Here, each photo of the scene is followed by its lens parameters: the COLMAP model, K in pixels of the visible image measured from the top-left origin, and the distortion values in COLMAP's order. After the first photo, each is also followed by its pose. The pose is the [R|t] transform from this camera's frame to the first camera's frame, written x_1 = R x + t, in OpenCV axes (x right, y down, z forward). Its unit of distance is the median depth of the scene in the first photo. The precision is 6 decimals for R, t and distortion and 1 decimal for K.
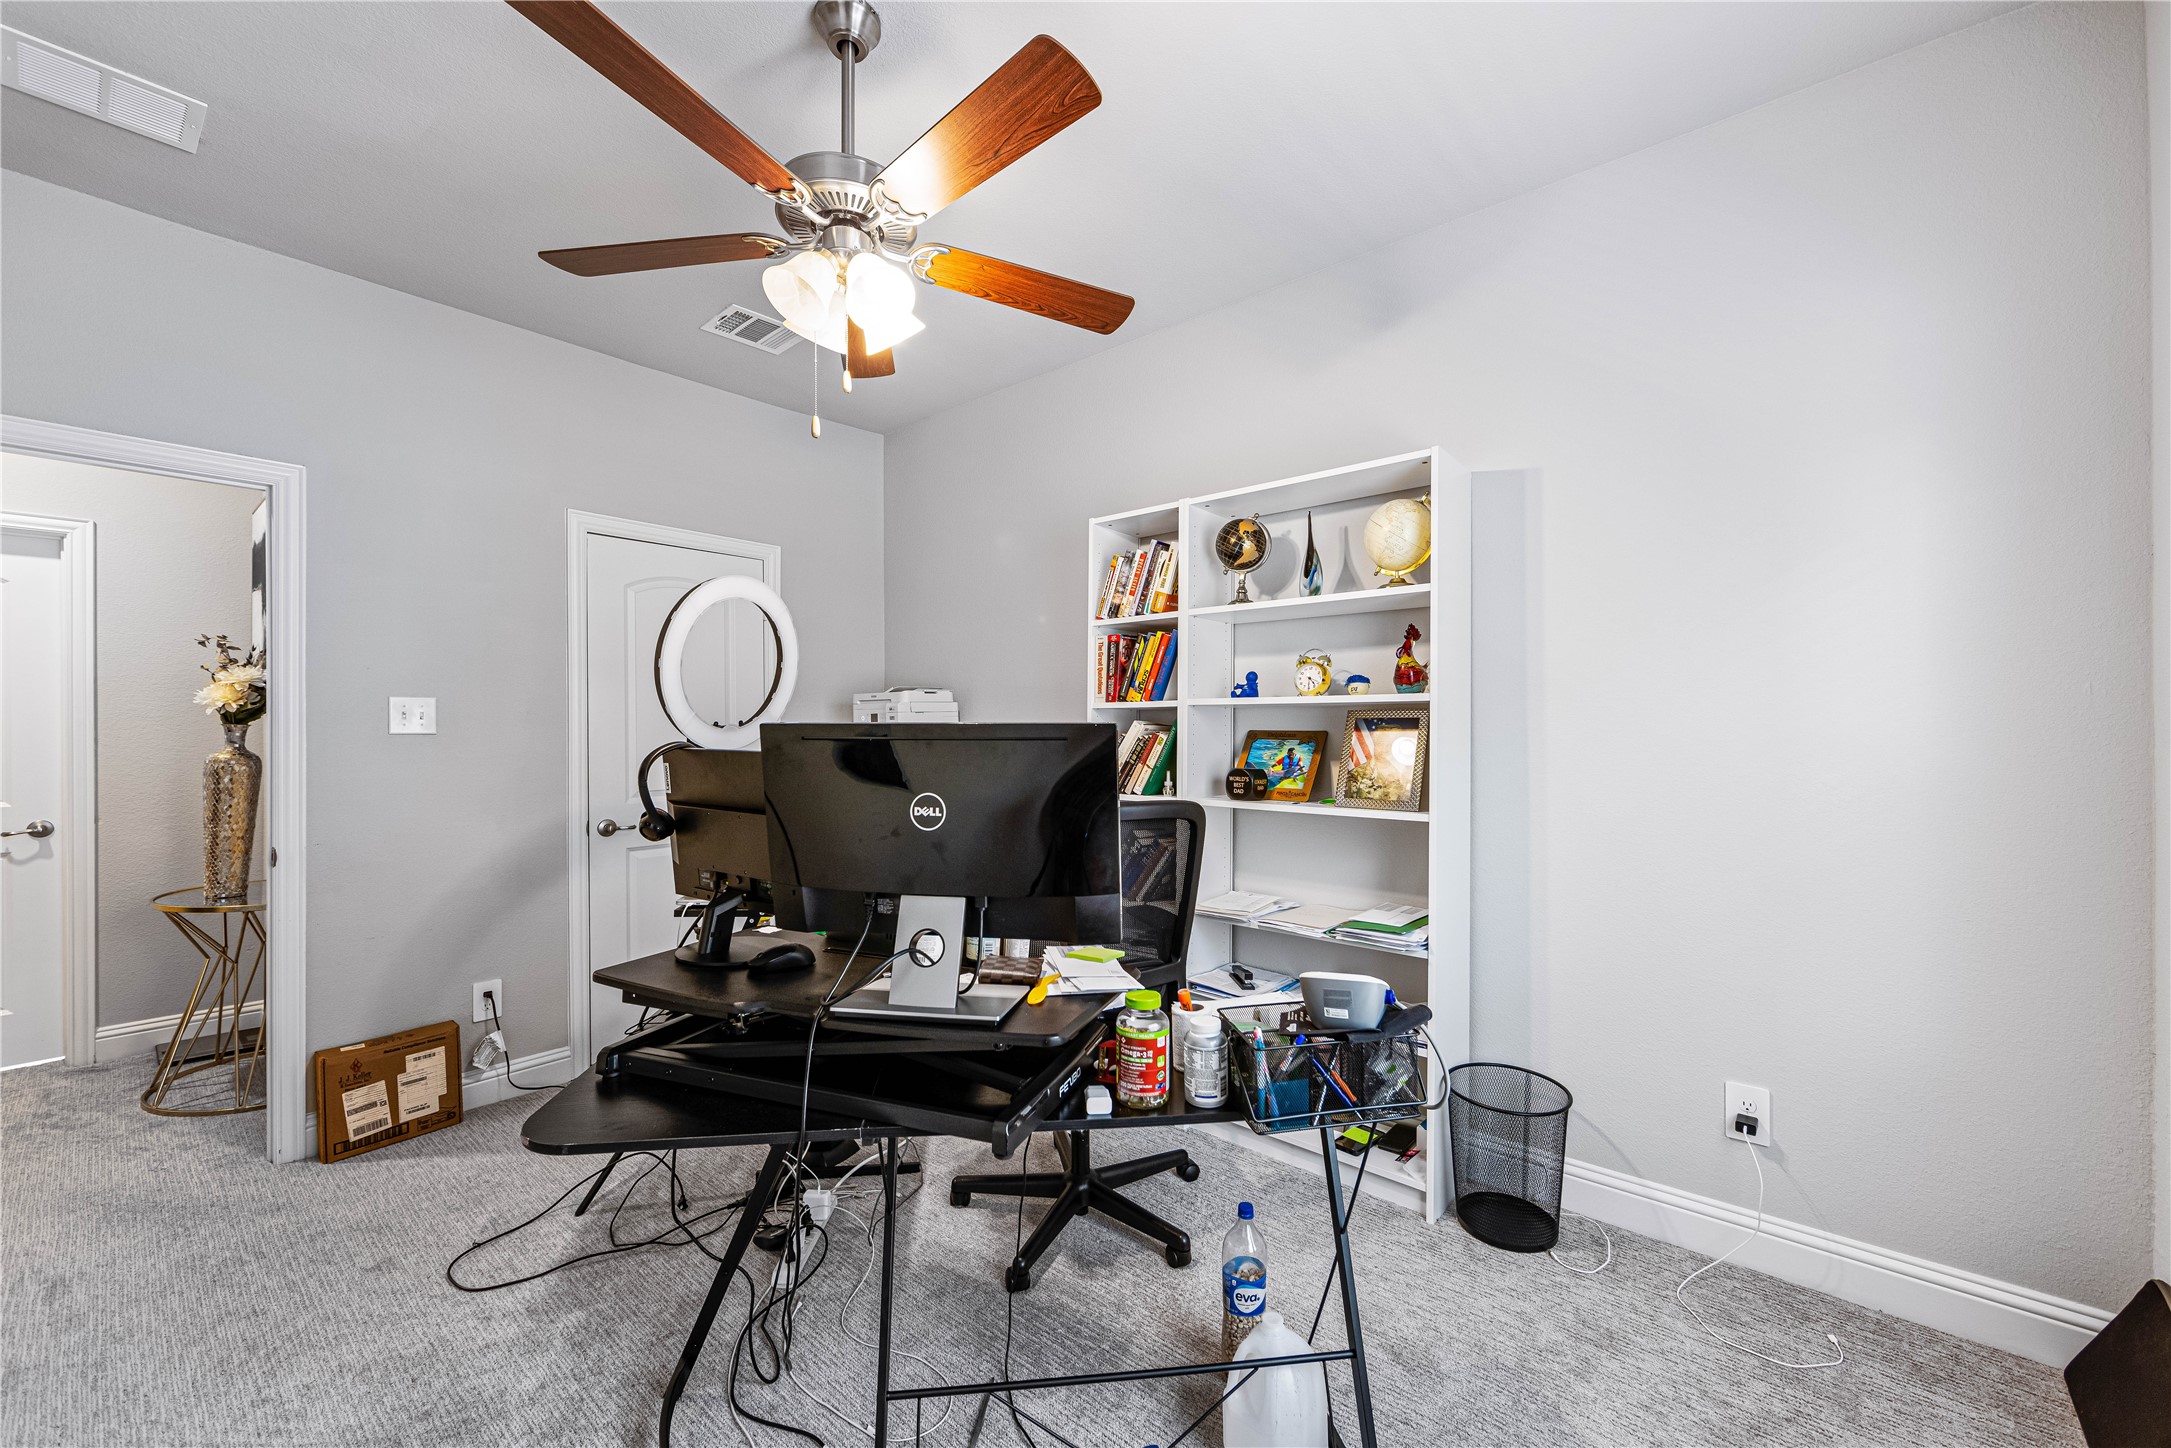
lens RADIAL K [[851.3, 0, 1085.5], [0, 851.3, 724.0], [0, 0, 1]] dist [0.000545, 0.000014]
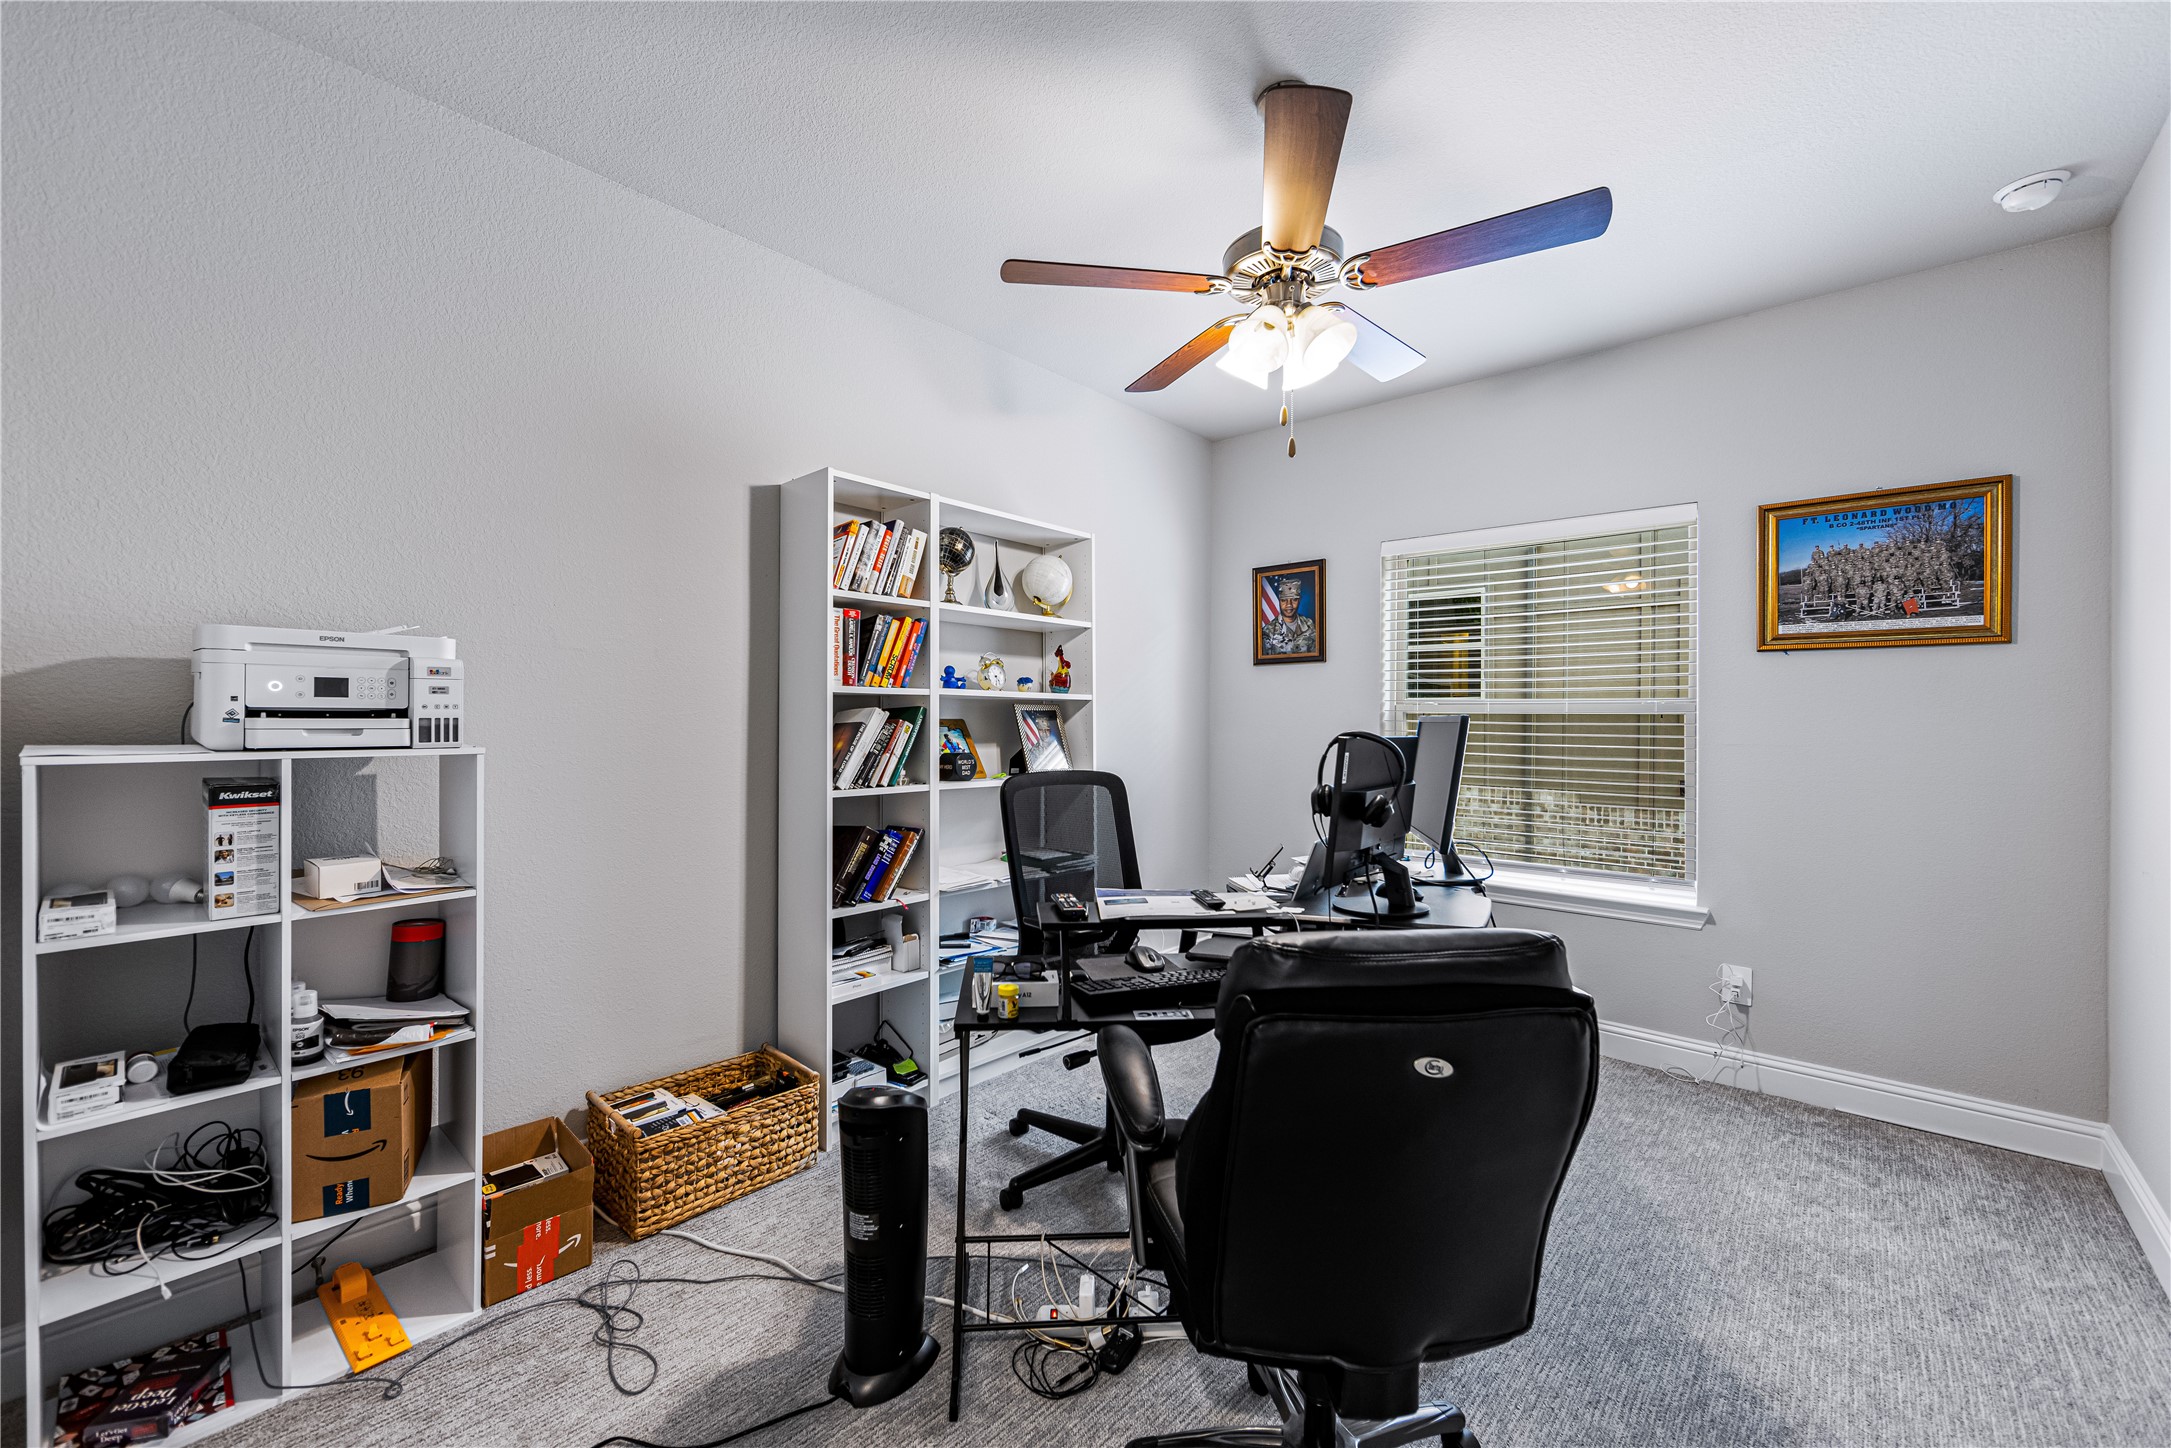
lens RADIAL K [[851.3, 0, 1085.5], [0, 851.3, 724.0], [0, 0, 1]] dist [0.000545, 0.000014]
pose [[0.000213, -0.003873, 0.999992, -0.883561], [-0.010404, 0.999938, 0.003875, 0.008137], [-0.999946, -0.010405, 0.000172, 0.783202]]
